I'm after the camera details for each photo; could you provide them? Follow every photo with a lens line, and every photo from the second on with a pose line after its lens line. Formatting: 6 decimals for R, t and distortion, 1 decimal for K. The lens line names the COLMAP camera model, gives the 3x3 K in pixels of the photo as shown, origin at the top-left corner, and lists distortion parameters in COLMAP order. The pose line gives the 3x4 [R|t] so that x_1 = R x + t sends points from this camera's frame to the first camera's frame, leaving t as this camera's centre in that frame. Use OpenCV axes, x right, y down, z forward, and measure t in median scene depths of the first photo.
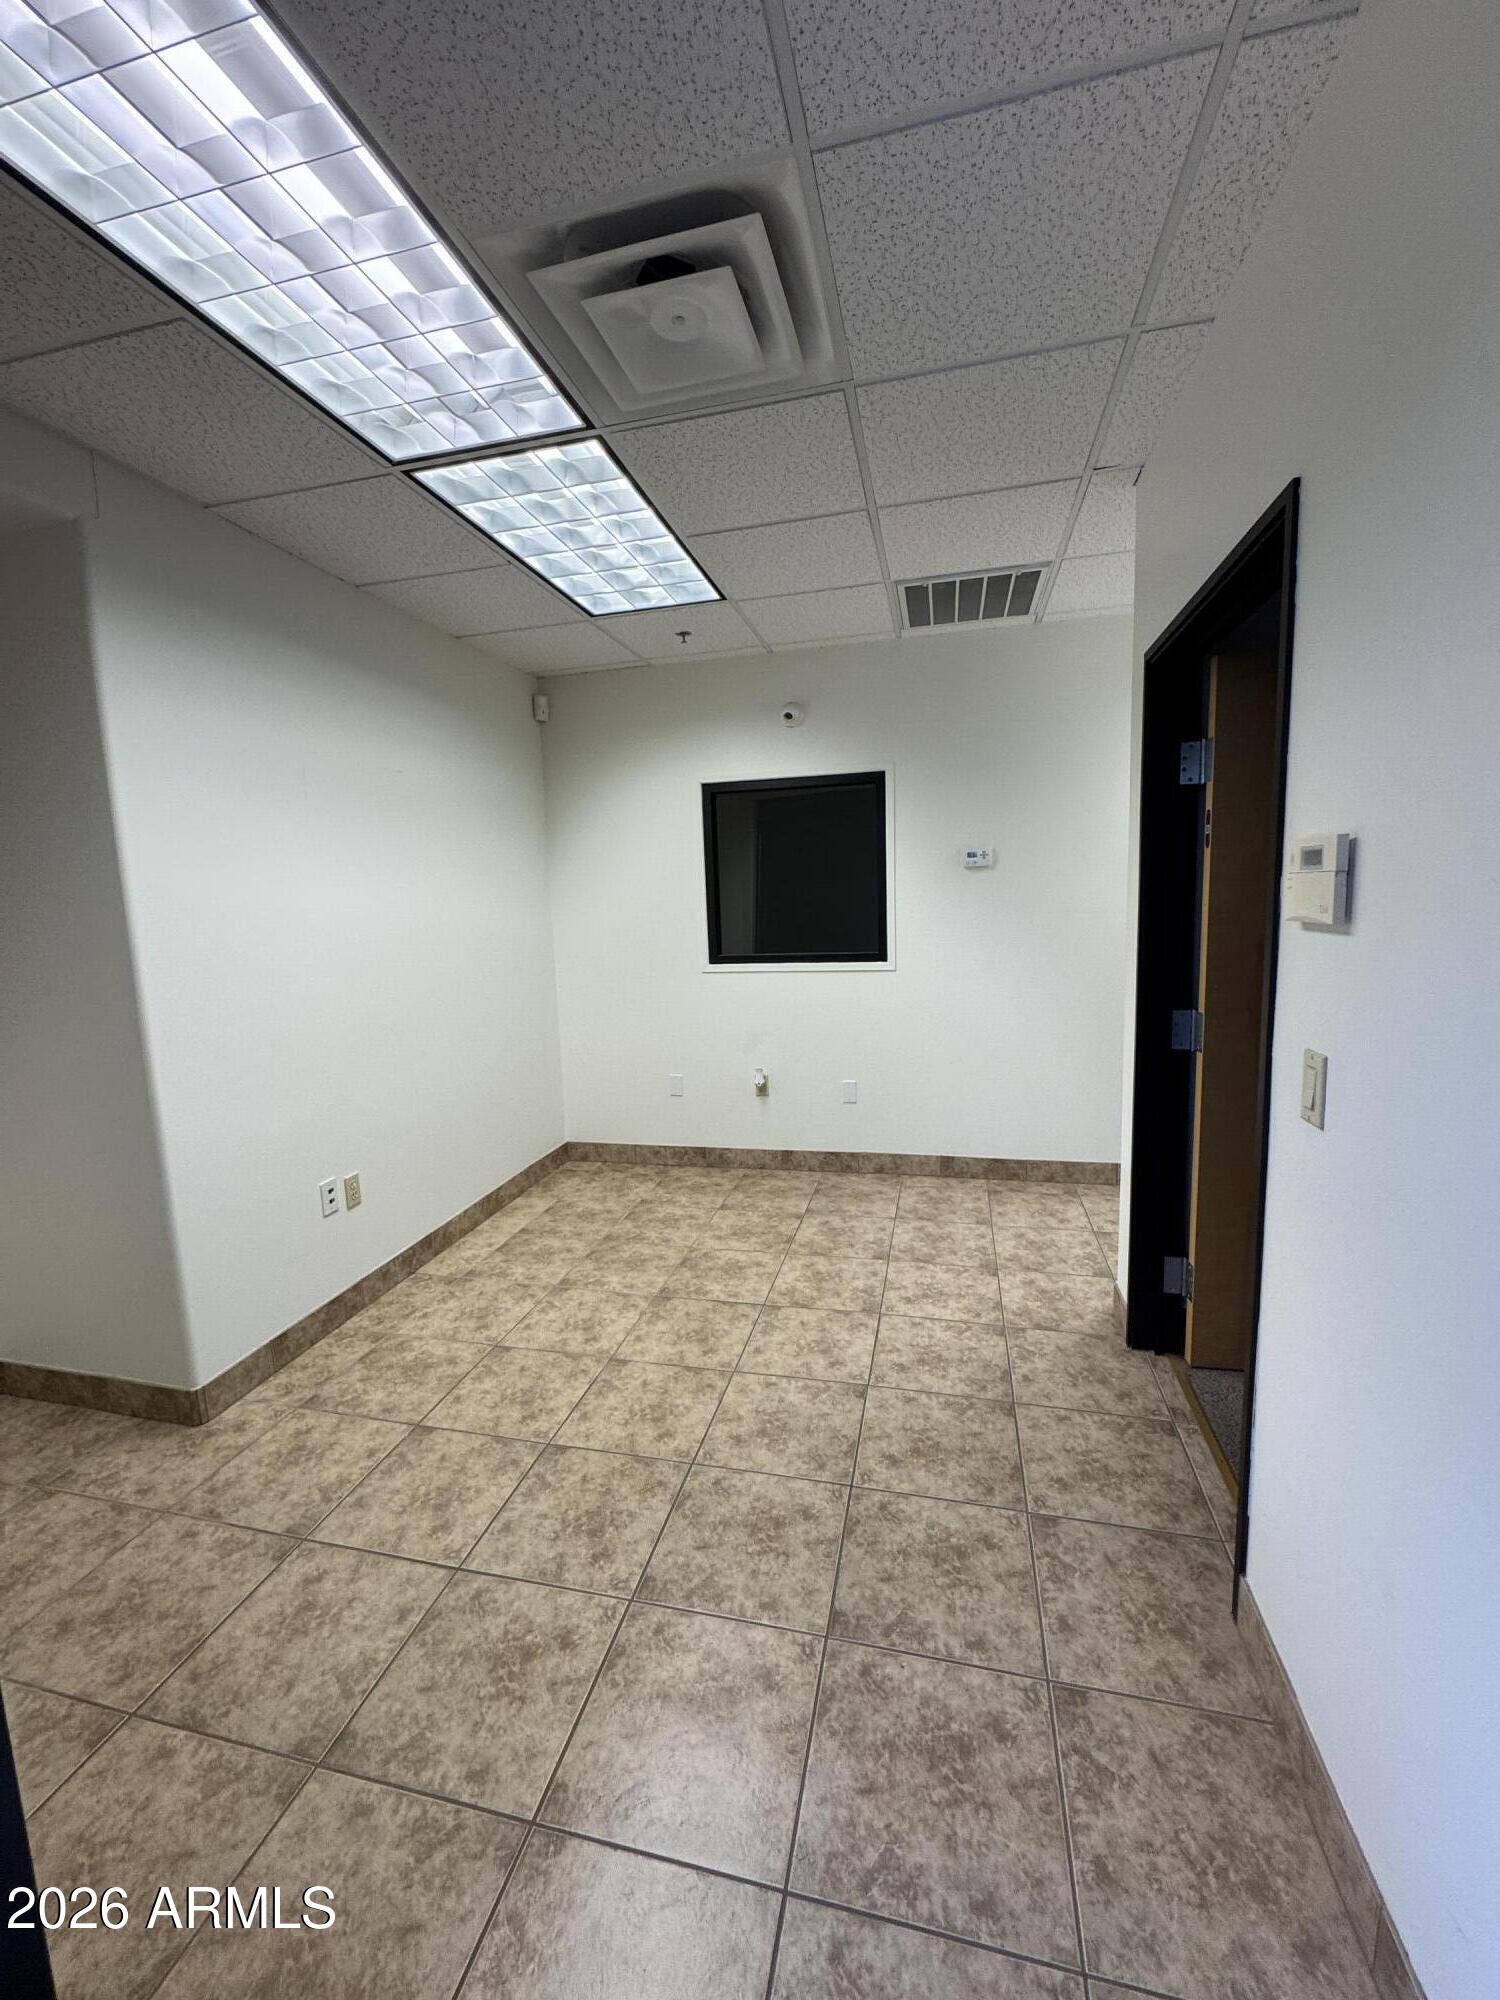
lens RADIAL K [[801.2, 0, 747.7], [0, 801.2, 1006.5], [0, 0, 1]] dist [0.000546, -0.000162]
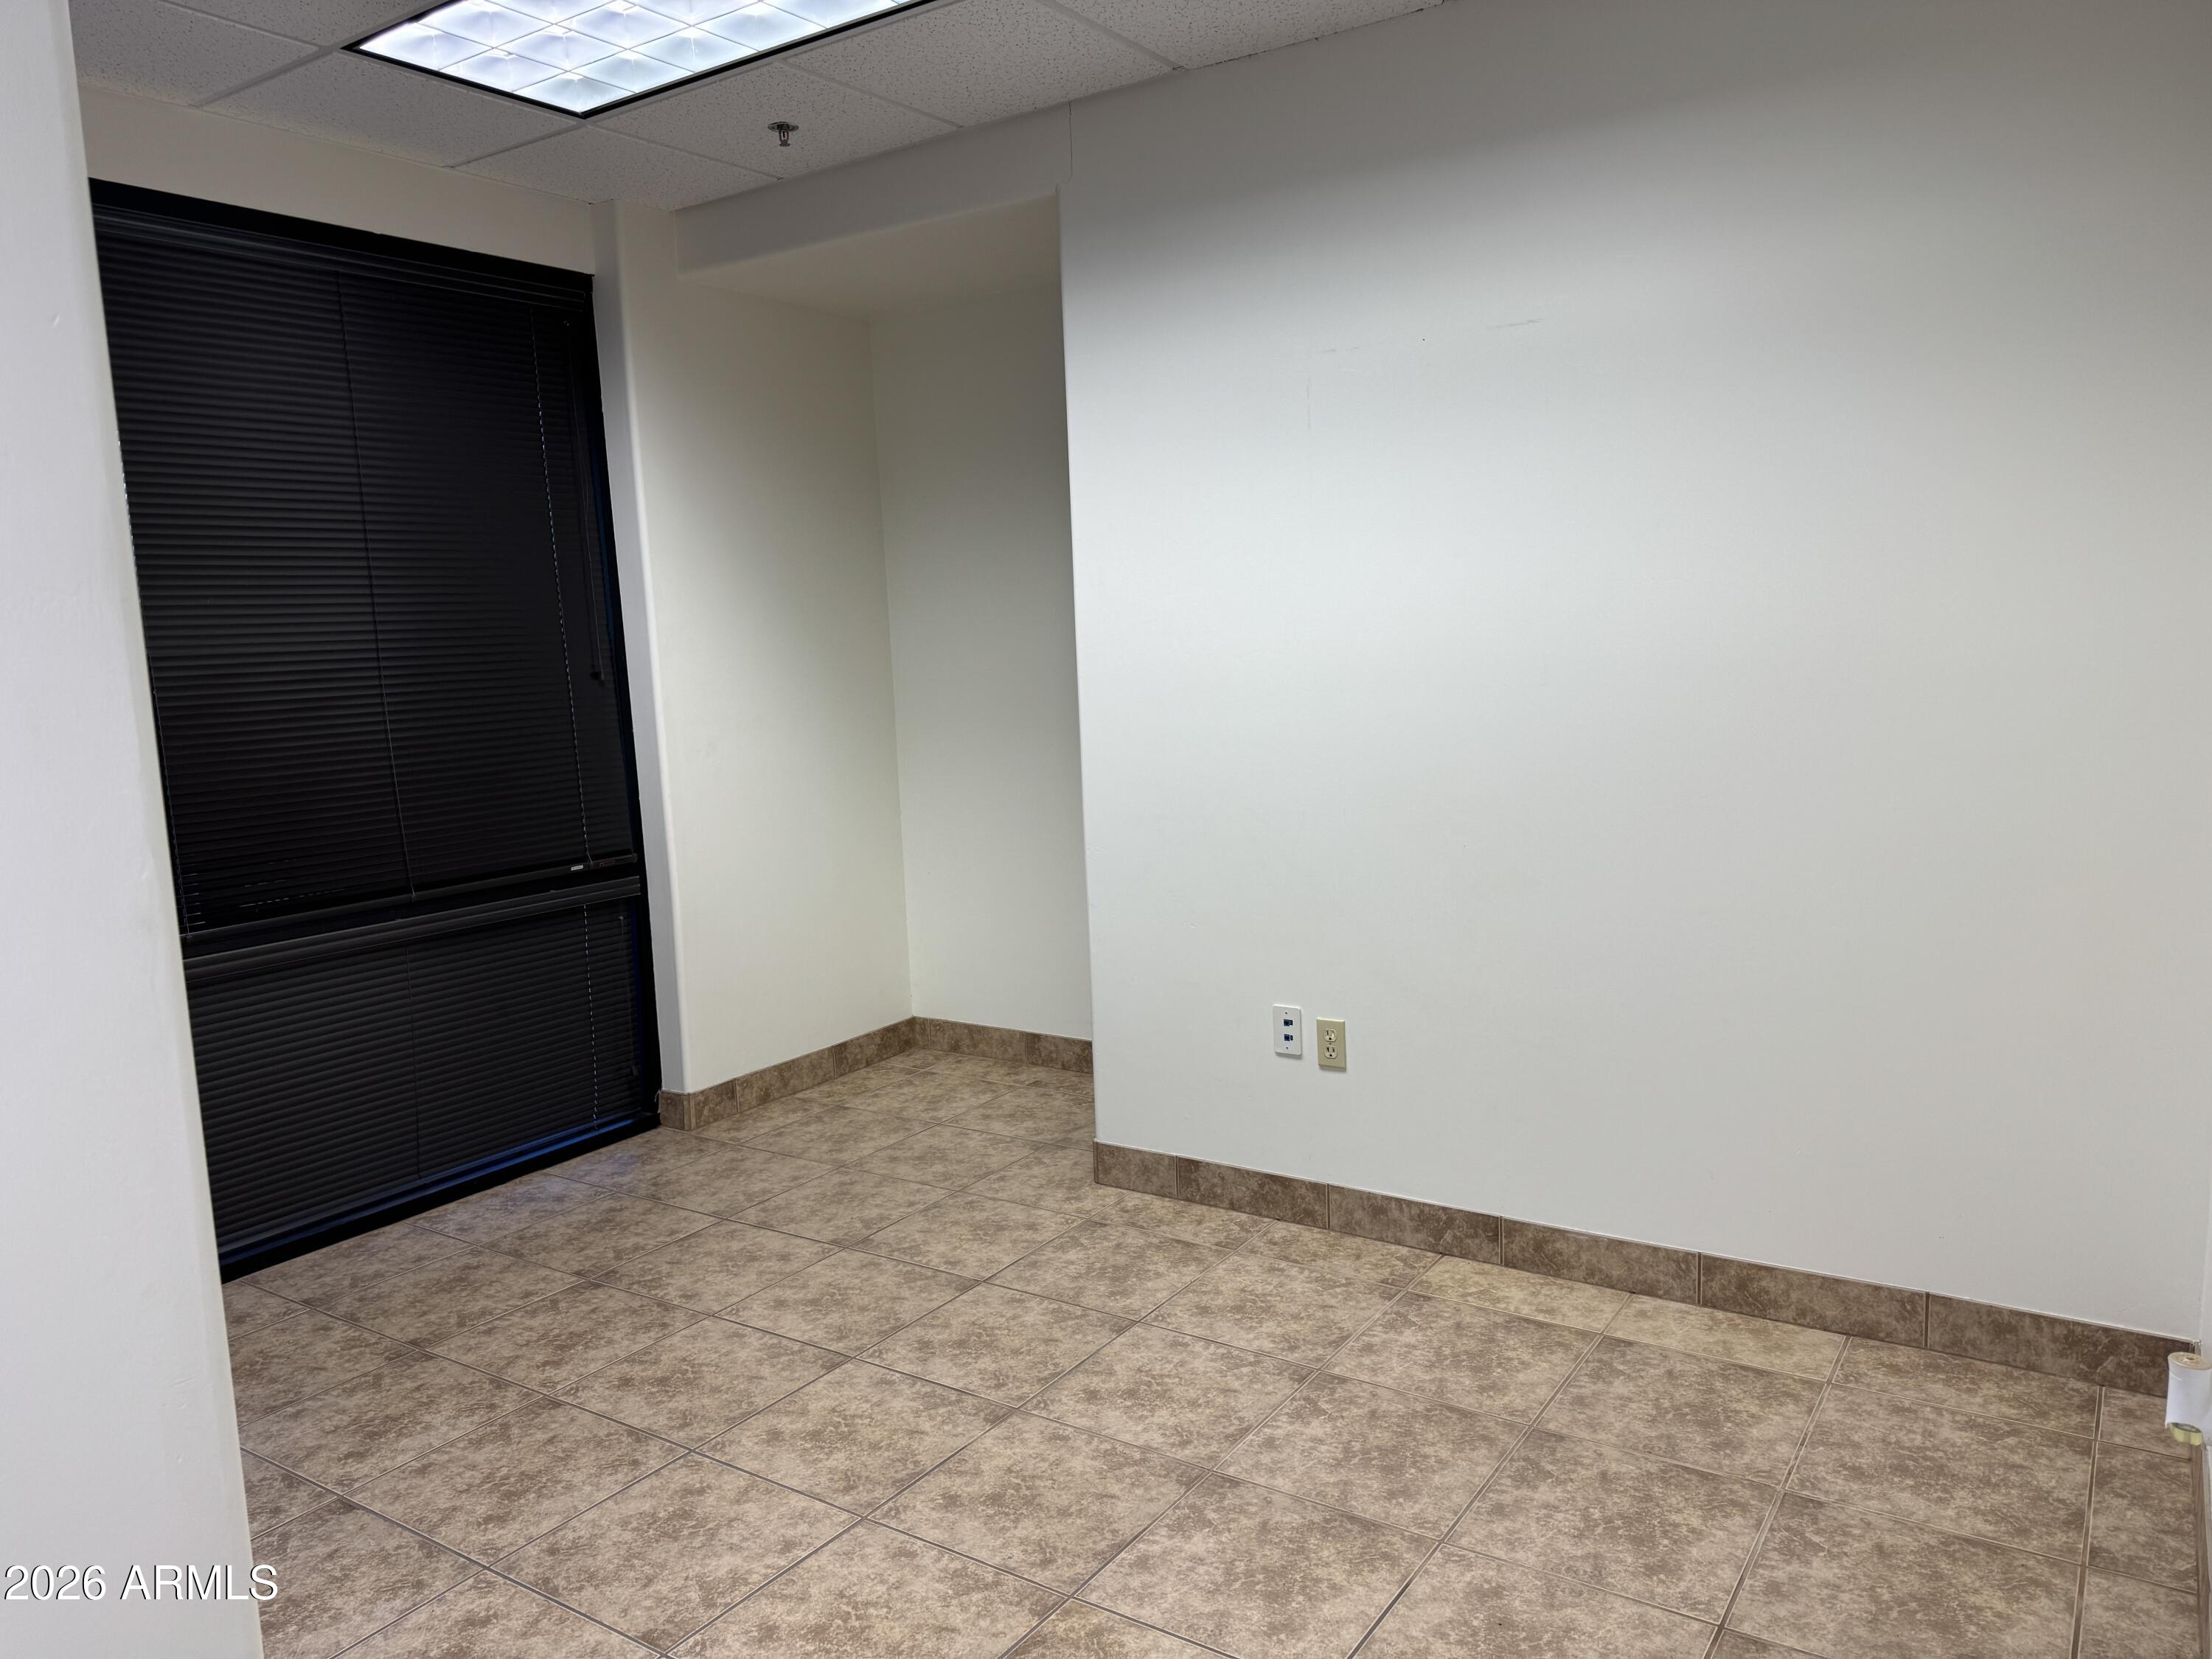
lens RADIAL K [[1558.8, 0, 1106.7], [0, 1558.8, 823.9], [0, 0, 1]] dist [0.020545, -0.036802]
pose [[-0.331435, 0.171405, -0.927778, 0.718937], [-0.084142, 0.974071, 0.210016, -0.194477], [0.939719, 0.147671, -0.308418, 1.247588]]
